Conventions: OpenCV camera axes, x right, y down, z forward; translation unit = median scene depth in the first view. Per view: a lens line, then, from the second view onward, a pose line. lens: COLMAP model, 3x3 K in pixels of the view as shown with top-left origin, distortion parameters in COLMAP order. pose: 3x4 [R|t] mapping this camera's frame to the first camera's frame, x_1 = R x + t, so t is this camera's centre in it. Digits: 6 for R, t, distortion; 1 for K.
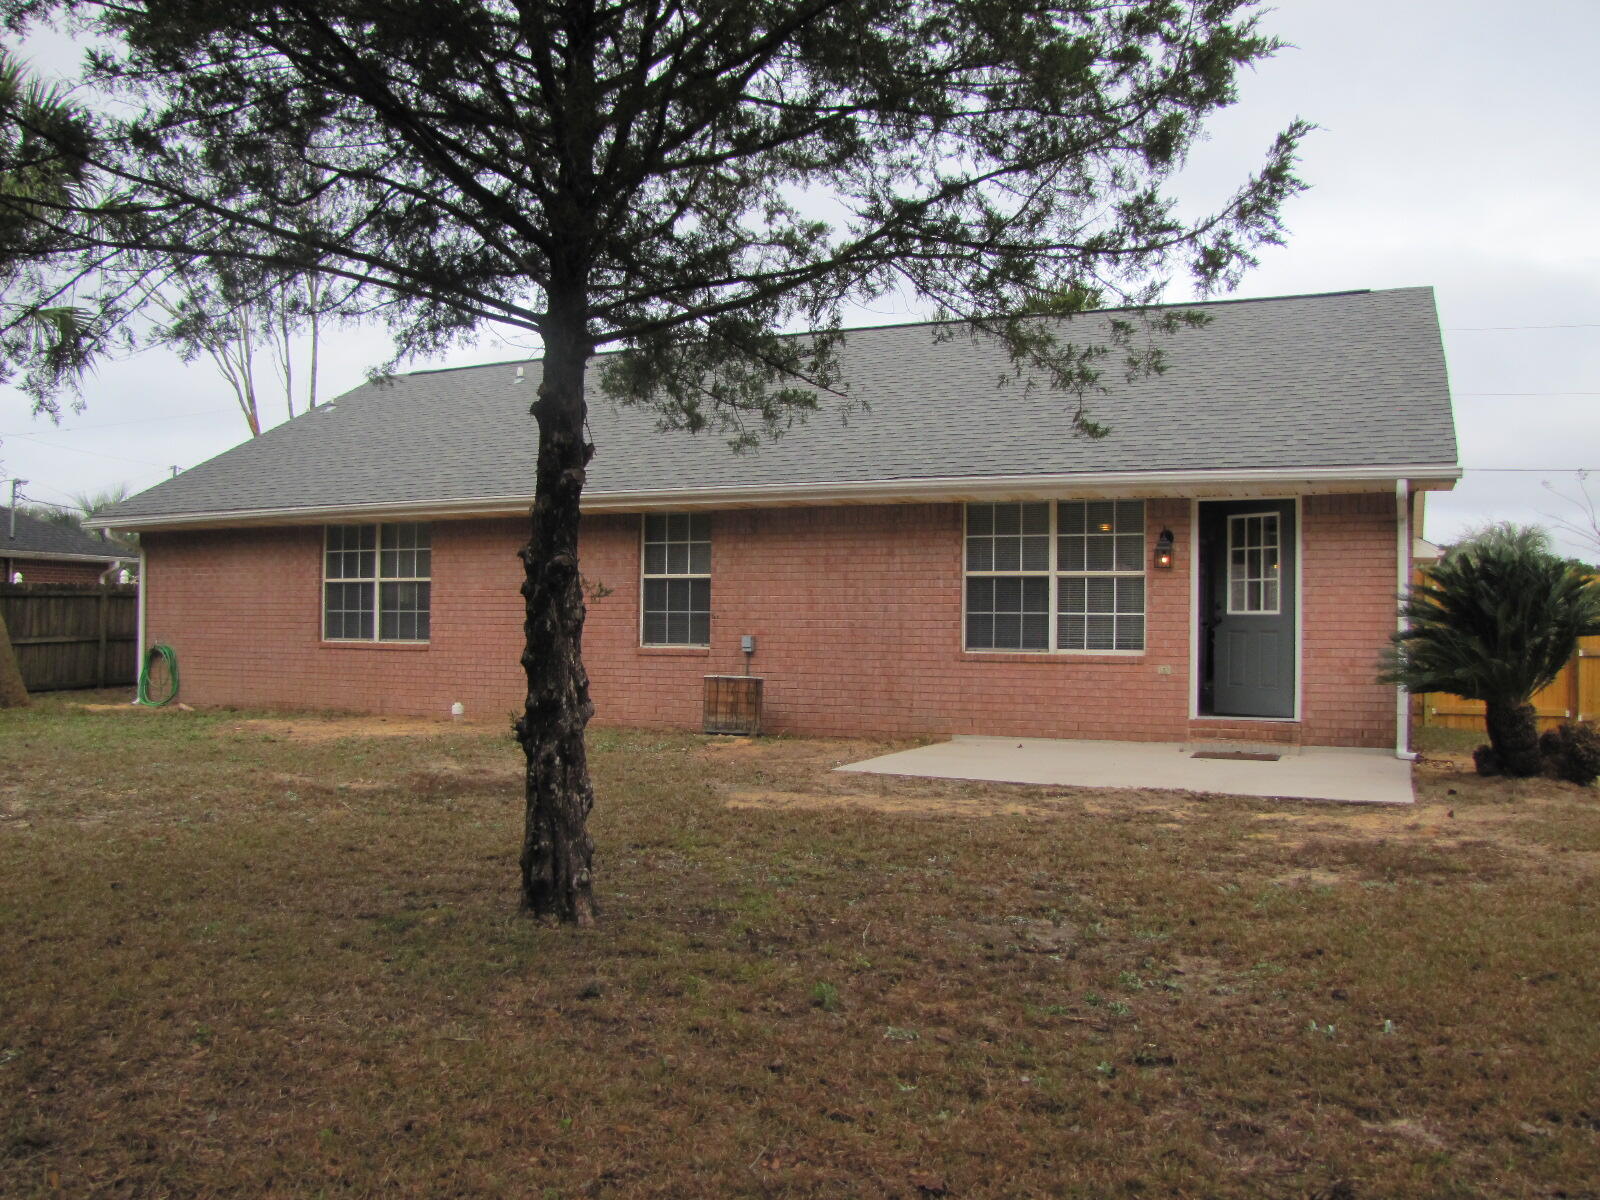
lens RADIAL K [[1342.2, 0, 792.9], [0, 1342.2, 622.4], [0, 0, 1]] dist [-0.166782, 0.132530]
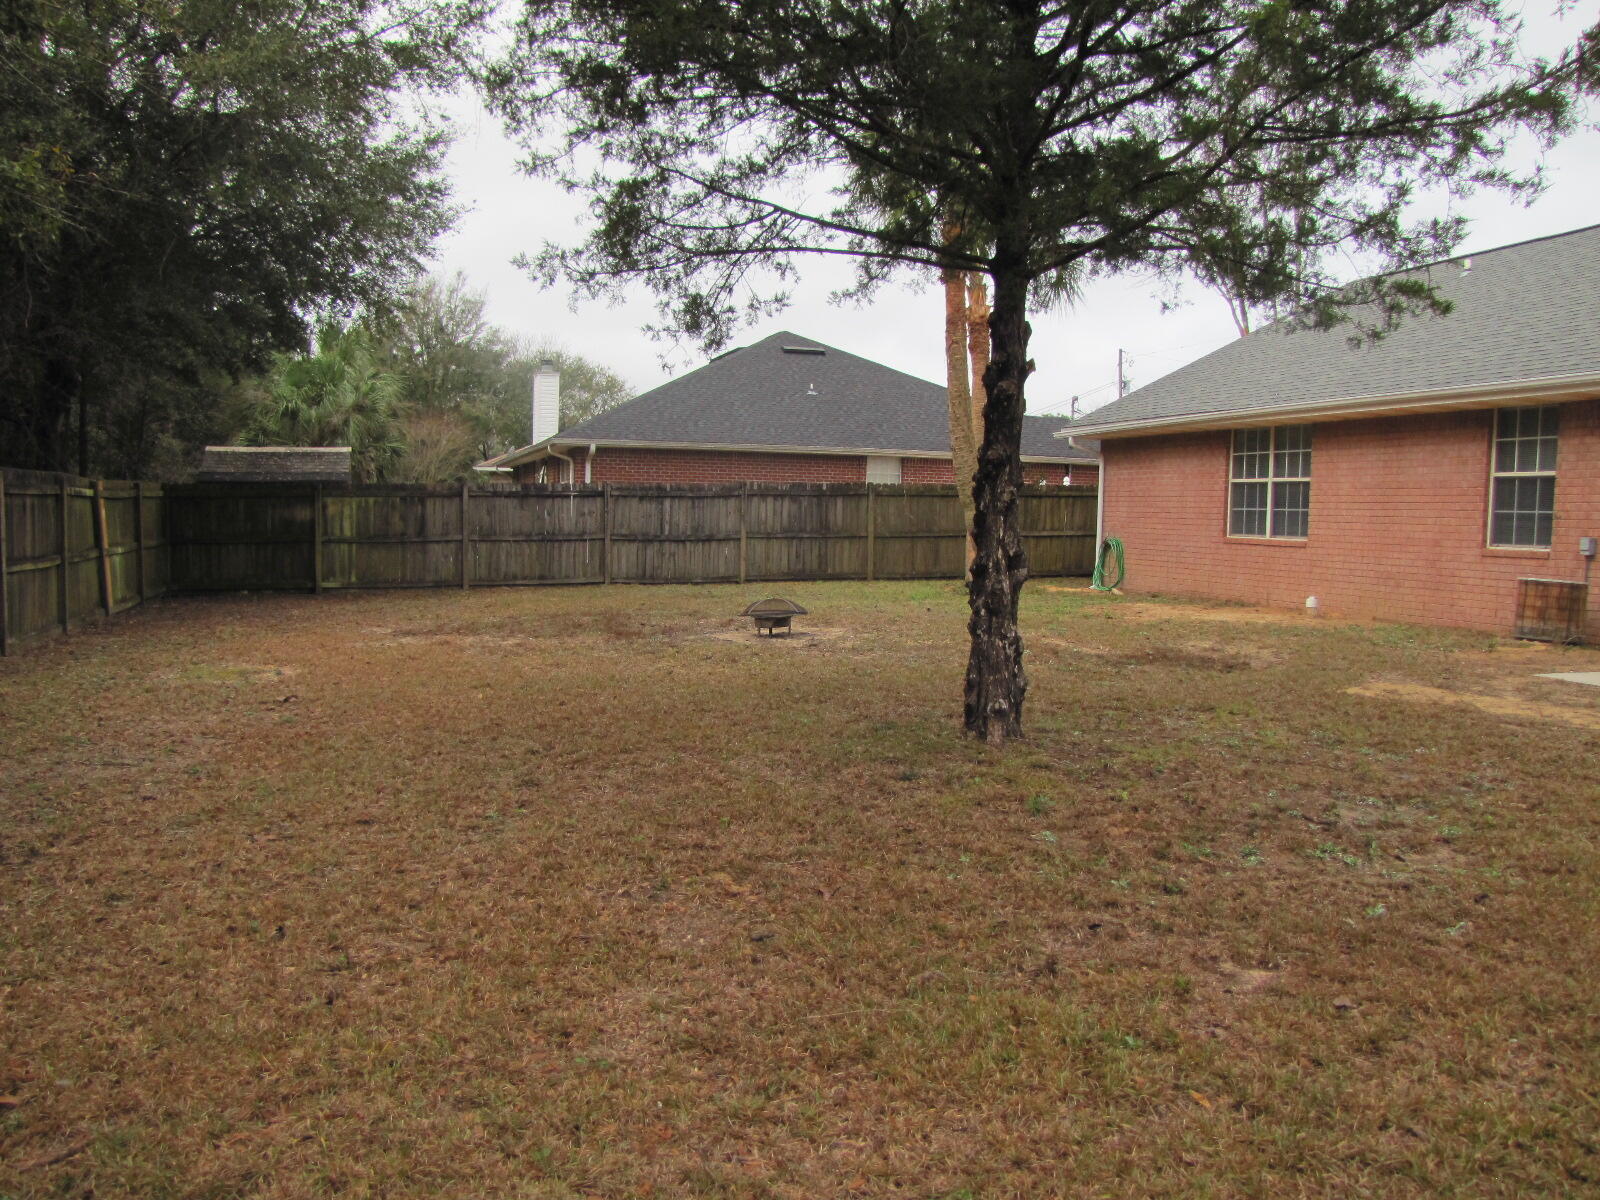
lens RADIAL K [[1342.2, 0, 792.9], [0, 1342.2, 622.4], [0, 0, 1]] dist [-0.166782, 0.132530]
pose [[0.666512, 0.064715, -0.742680, 0.247464], [-0.011695, 0.997010, 0.076381, 0.006642], [0.745402, -0.042223, 0.665276, 0.004229]]
